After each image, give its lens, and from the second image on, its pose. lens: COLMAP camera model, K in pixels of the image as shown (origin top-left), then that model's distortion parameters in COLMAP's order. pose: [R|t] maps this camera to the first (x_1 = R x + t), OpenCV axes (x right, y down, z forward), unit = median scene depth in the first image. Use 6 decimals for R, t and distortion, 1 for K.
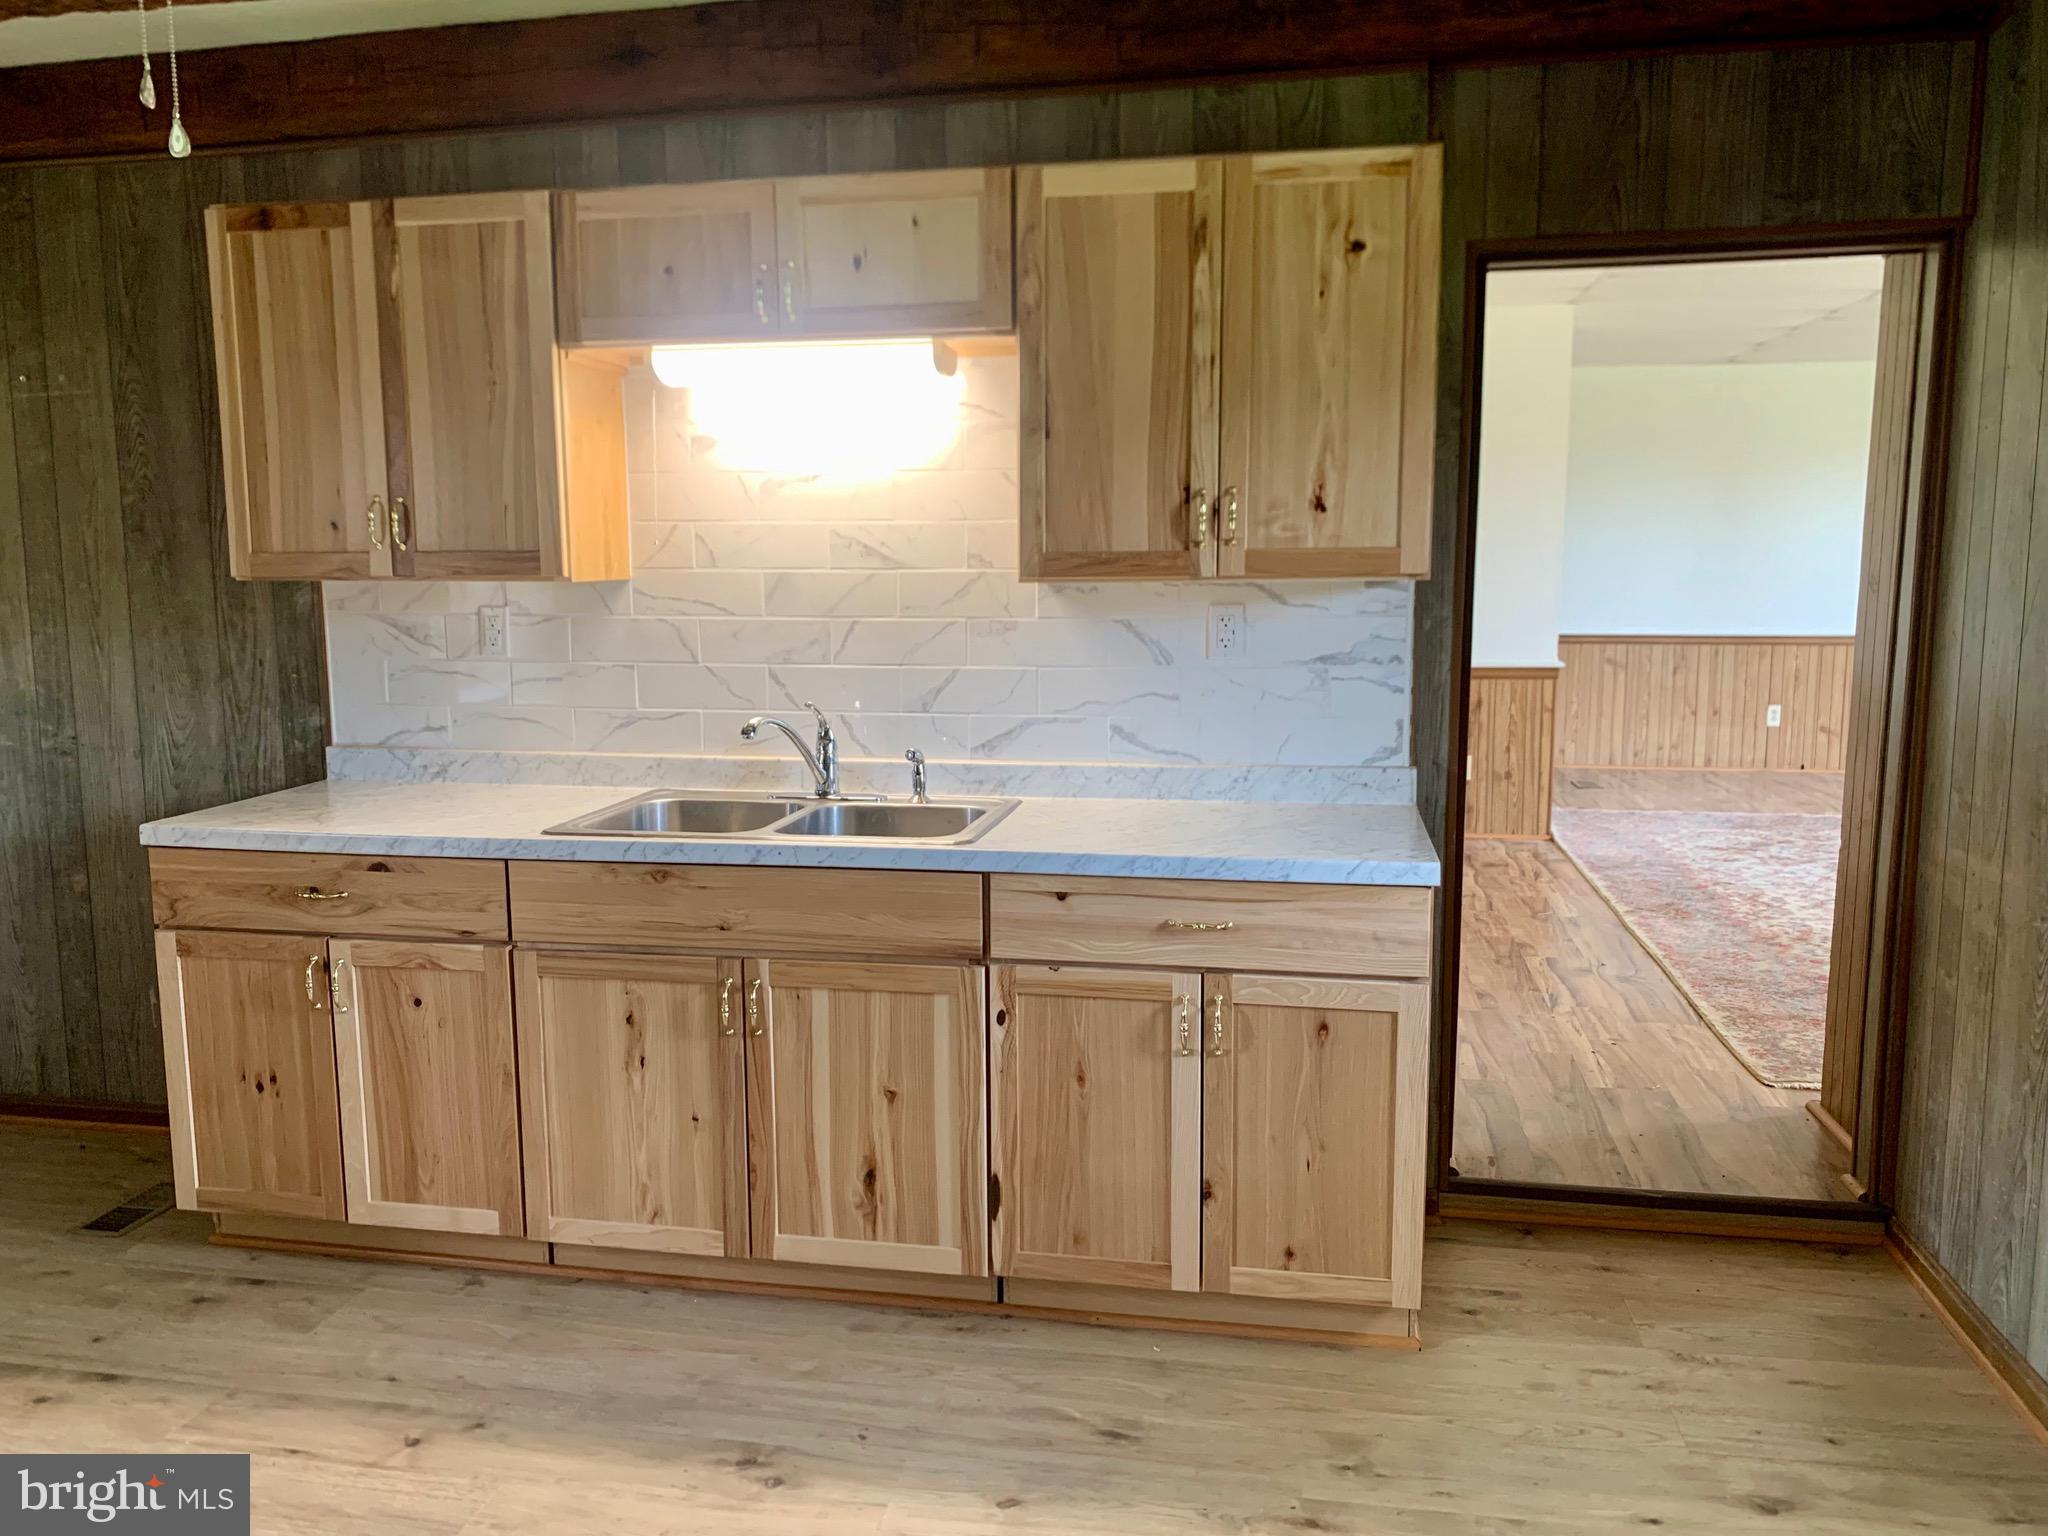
lens RADIAL K [[1588.7, 0, 1013.0], [0, 1588.7, 763.3], [0, 0, 1]] dist [0.036648, -0.041423]
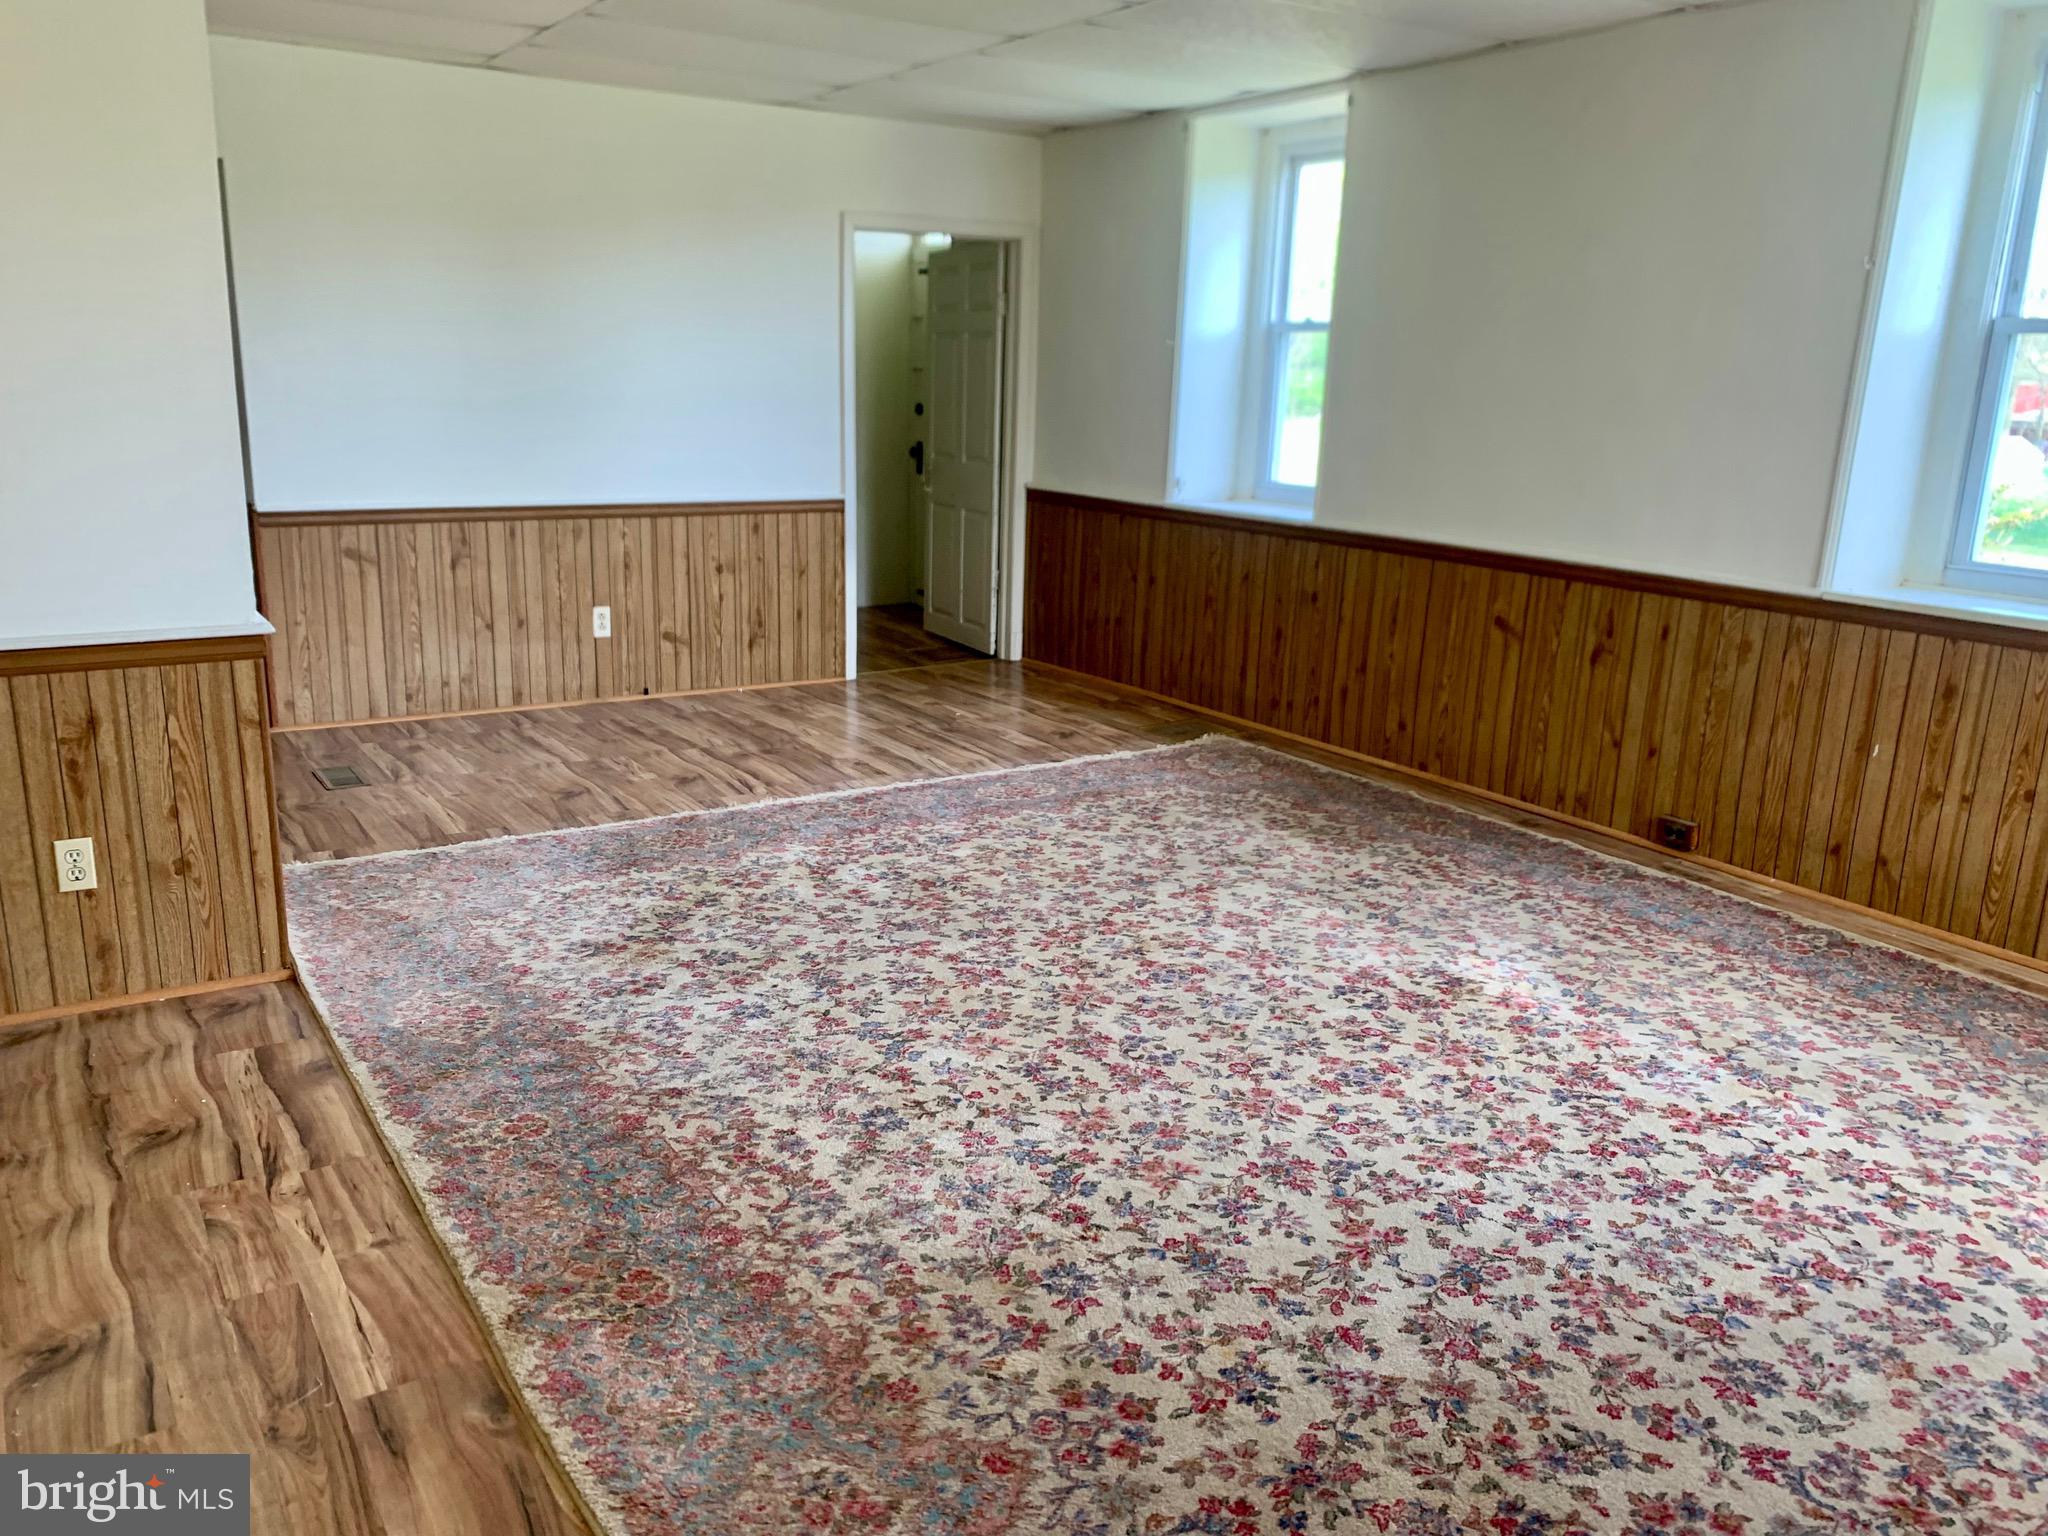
lens RADIAL K [[1588.7, 0, 1021.0], [0, 1588.7, 751.6], [0, 0, 1]] dist [0.036648, -0.041423]
pose [[0.722658, -0.143749, 0.676093, 0.135908], [0.063377, 0.987795, 0.142281, -0.060919], [-0.688295, -0.059972, 0.722948, 0.379017]]
